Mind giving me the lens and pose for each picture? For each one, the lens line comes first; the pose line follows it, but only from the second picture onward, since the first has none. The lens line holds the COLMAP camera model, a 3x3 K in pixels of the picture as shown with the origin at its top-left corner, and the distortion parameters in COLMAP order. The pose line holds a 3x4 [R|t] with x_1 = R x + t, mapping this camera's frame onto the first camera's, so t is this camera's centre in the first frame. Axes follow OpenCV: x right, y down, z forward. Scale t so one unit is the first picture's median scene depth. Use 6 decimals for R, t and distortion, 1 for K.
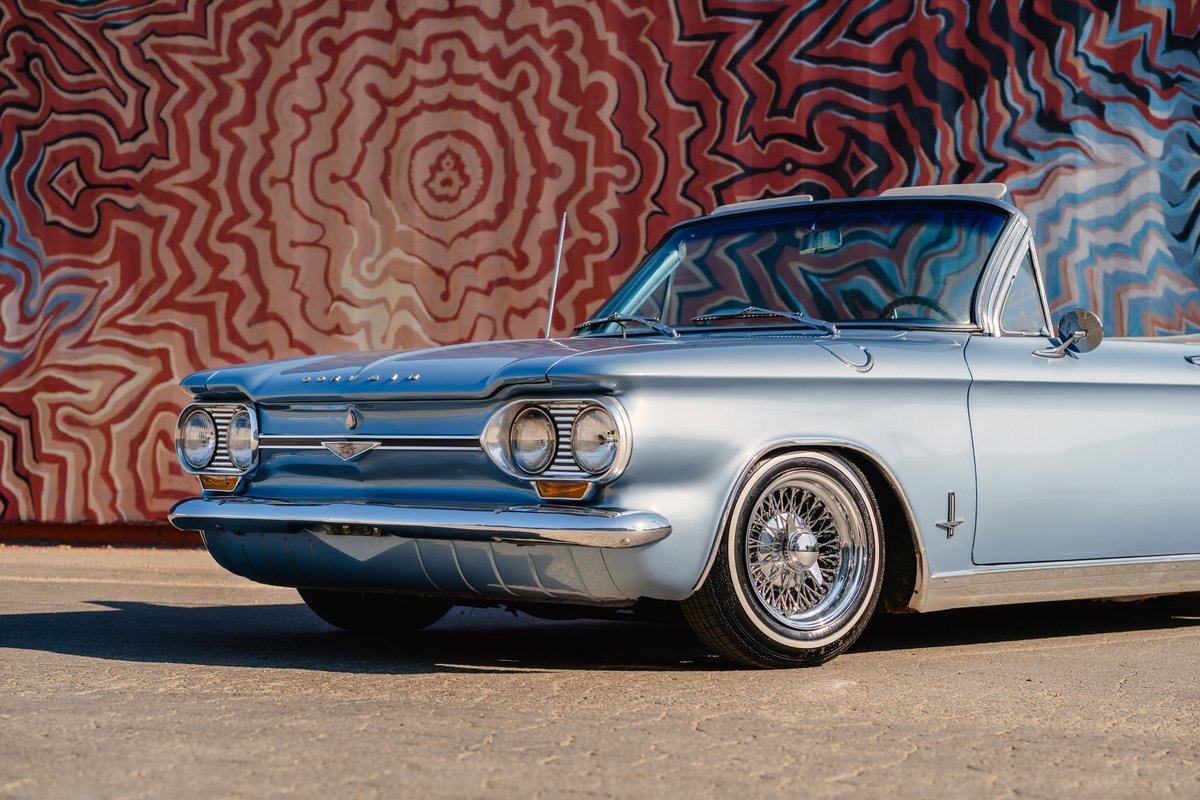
lens RADIAL K [[2787.8, 0, 596.6], [0, 2787.8, 395.8], [0, 0, 1]] dist [0.009261, 0.000000]
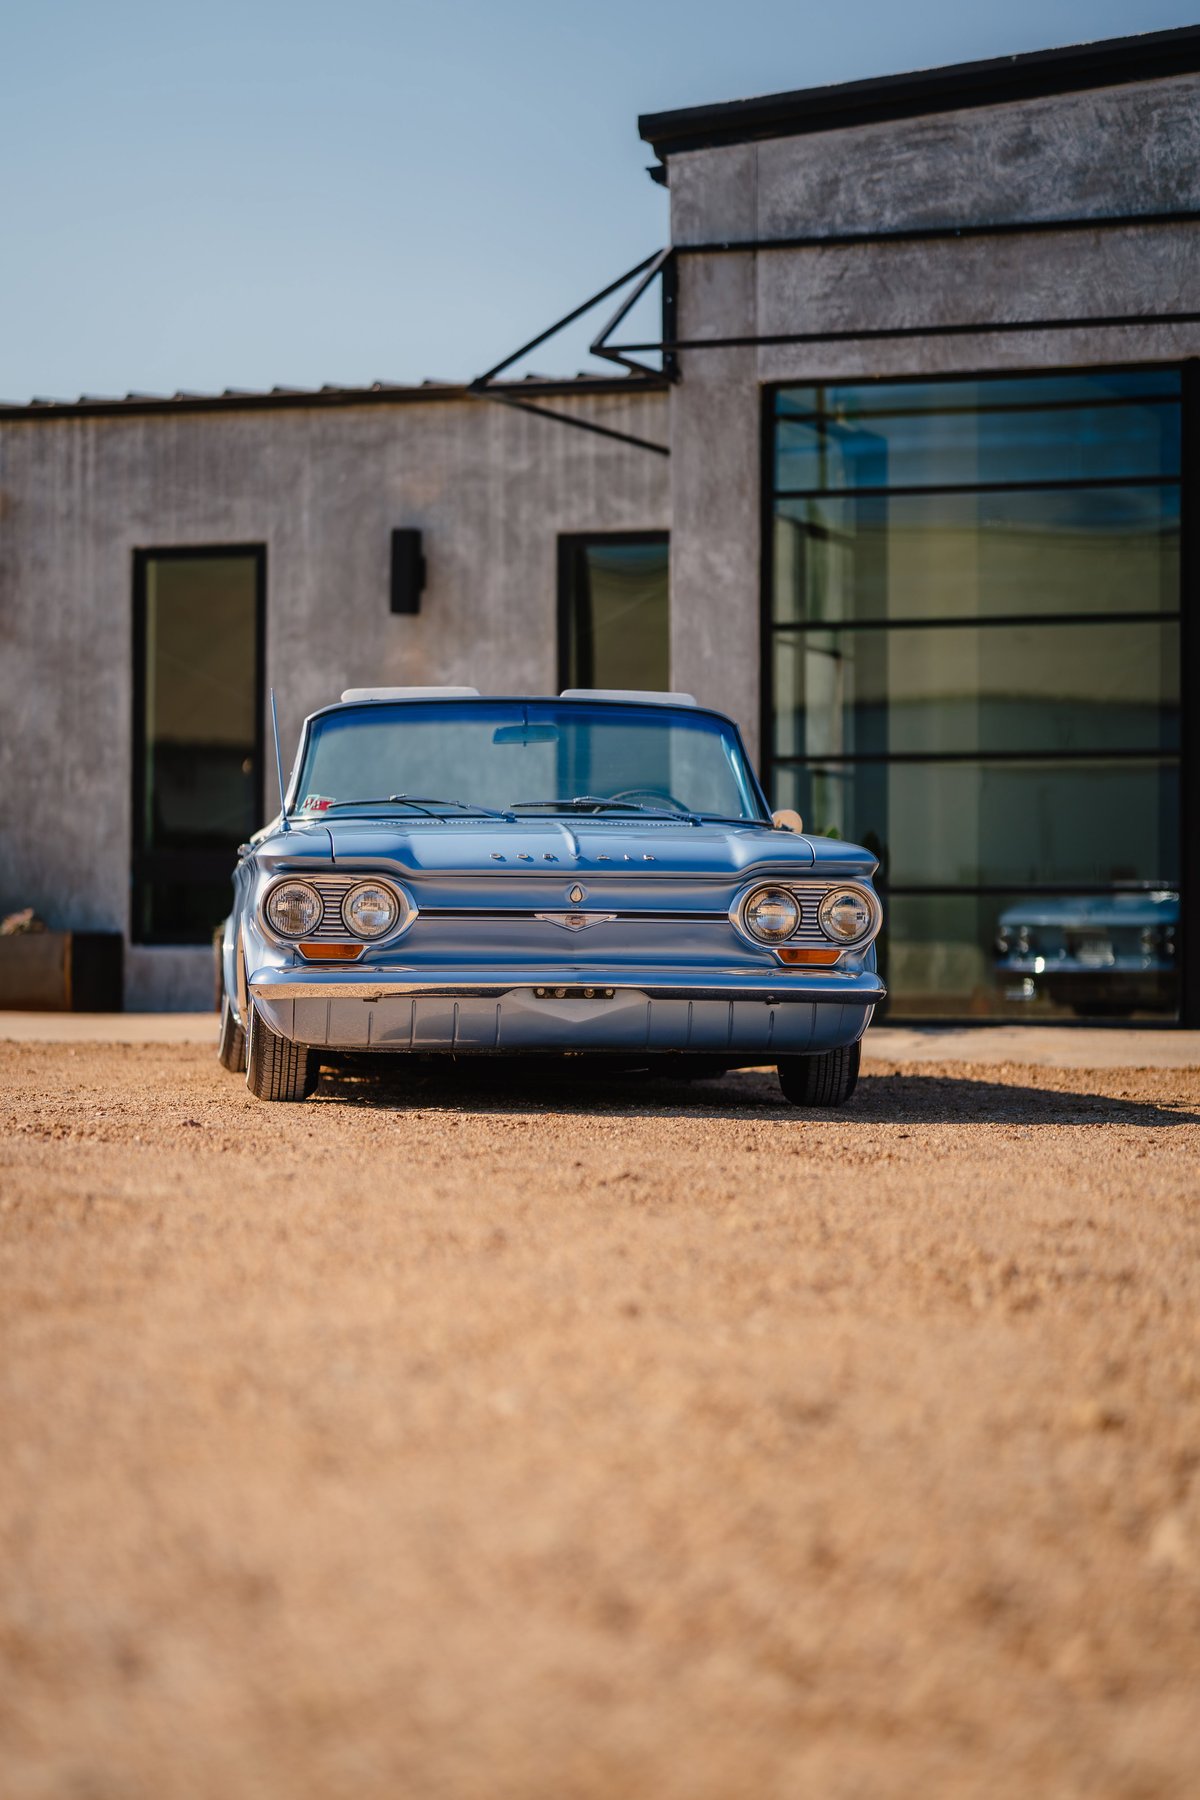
lens RADIAL K [[4181.7, 0, 601.9], [0, 4181.7, 913.2], [0, 0, 1]] dist [0.009261, 0.000000]
pose [[0.595051, 0.015424, 0.803540, -0.826366], [-0.018463, 0.999814, -0.005519, 0.014547], [-0.803476, -0.011552, 0.595225, 0.000259]]
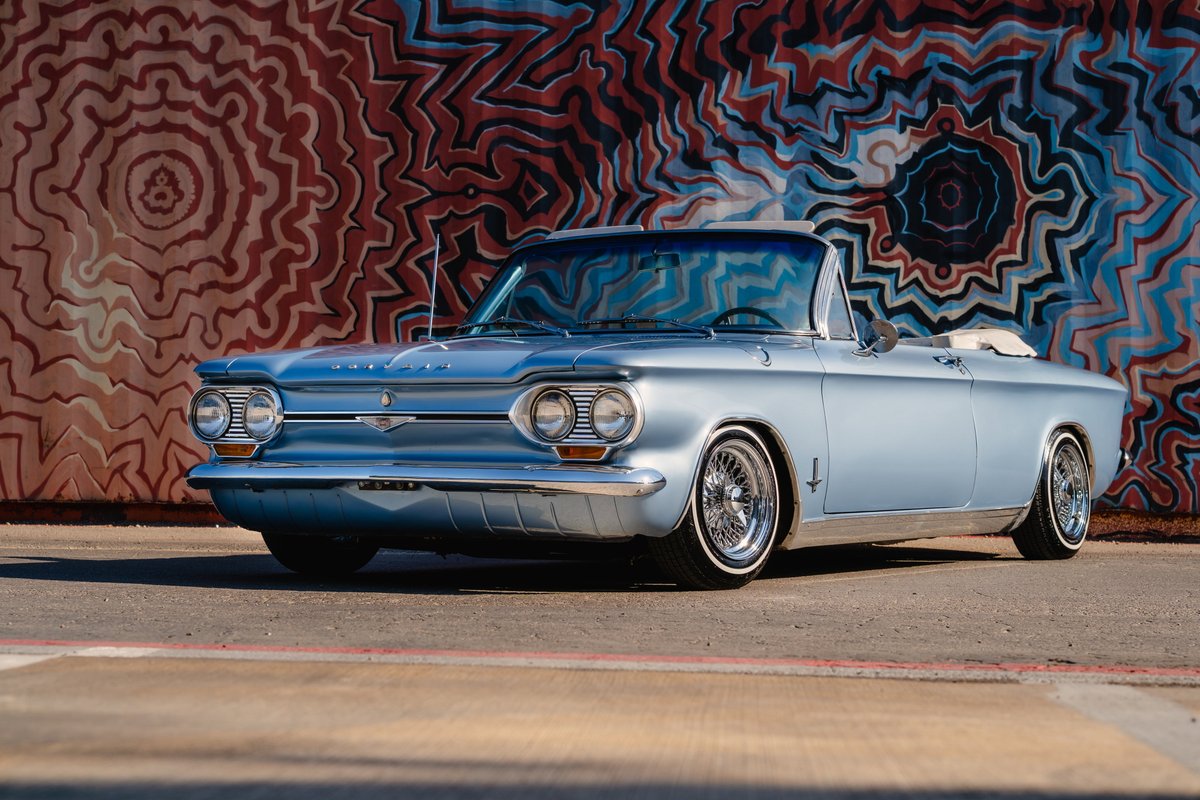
lens RADIAL K [[2787.8, 0, 602.5], [0, 2787.8, 404.8], [0, 0, 1]] dist [0.009261, 0.000000]
pose [[0.964118, 0.006234, 0.265403, -0.192042], [-0.007107, 0.999972, 0.002330, 0.004364], [-0.265381, -0.004133, 0.964135, -0.146203]]
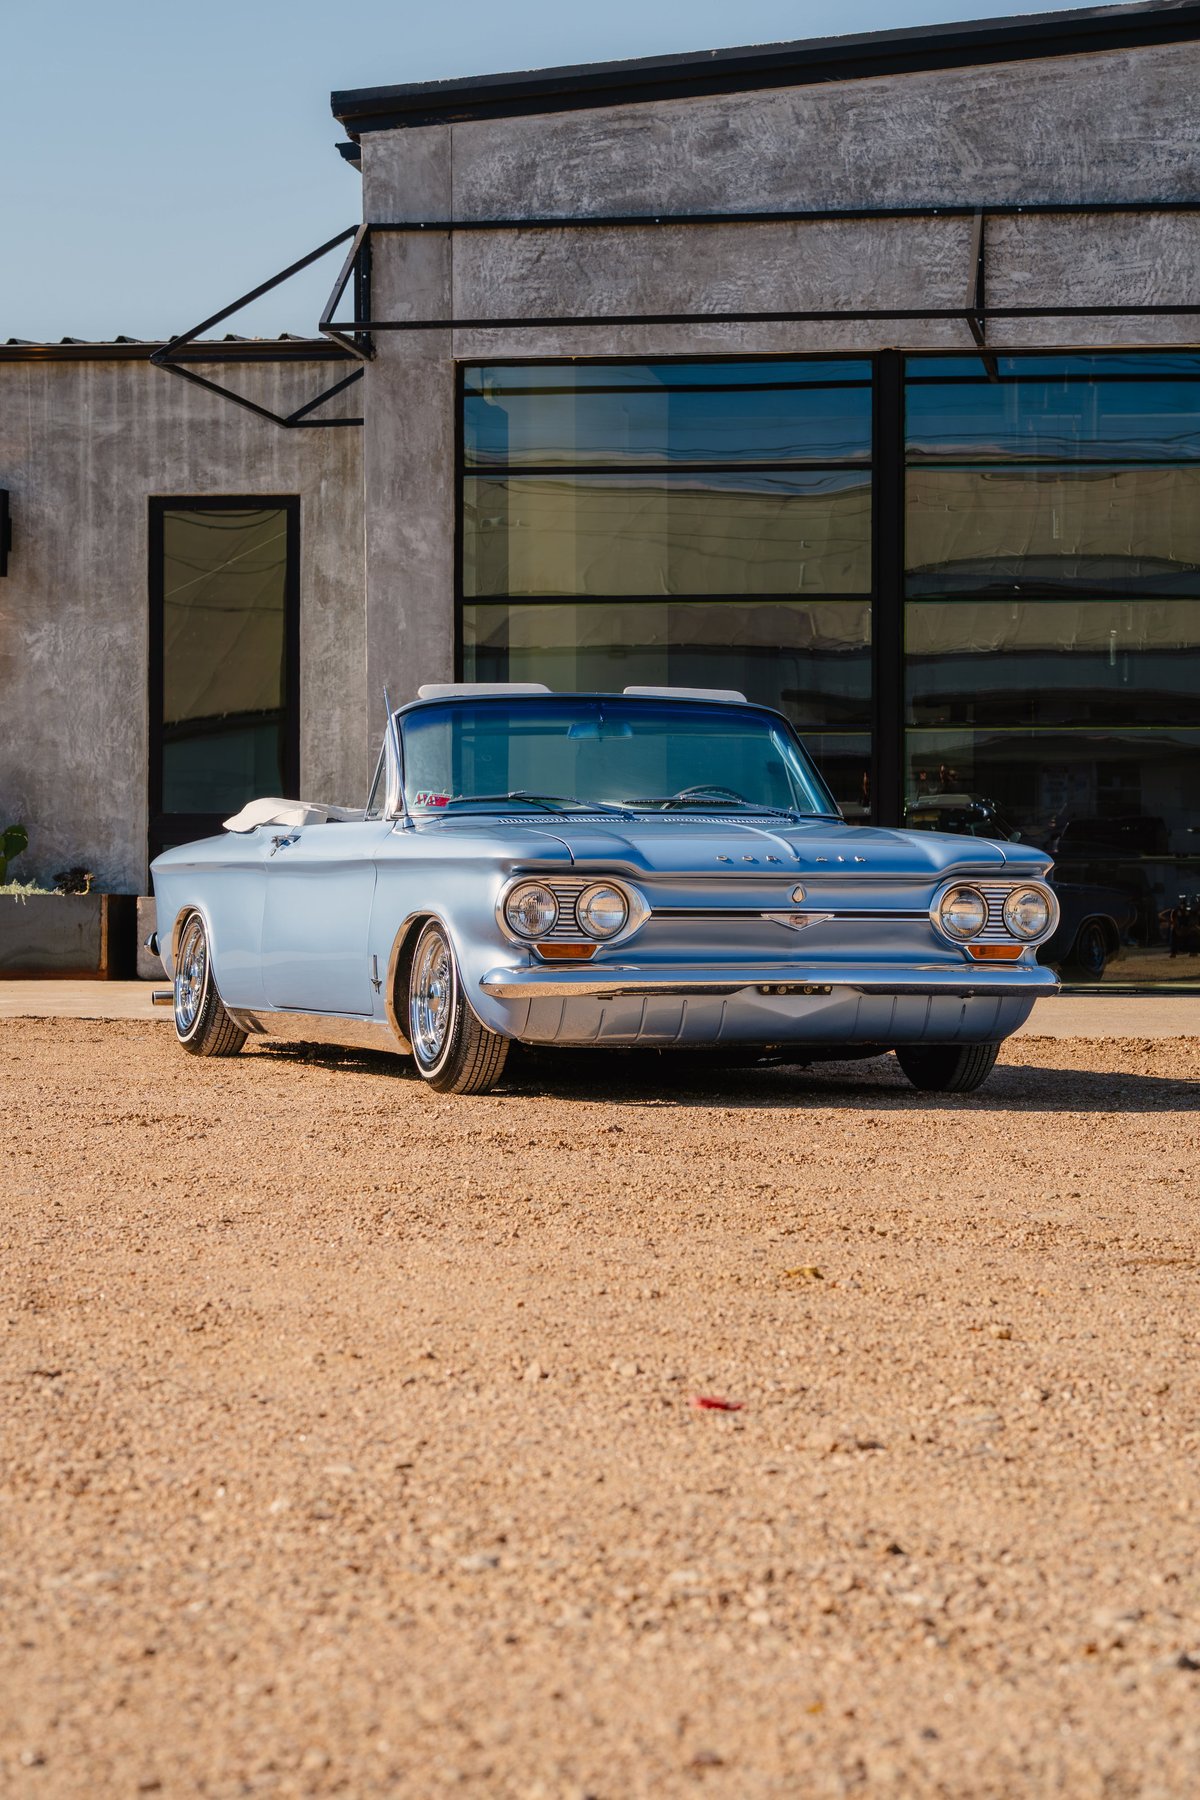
lens RADIAL K [[4181.7, 0, 594.8], [0, 4181.7, 888.6], [0, 0, 1]] dist [0.009261, 0.000000]
pose [[0.406475, 0.006054, 0.913642, -0.991281], [-0.016834, 0.999858, 0.000864, 0.003416], [-0.913507, -0.015732, 0.406519, 0.217236]]
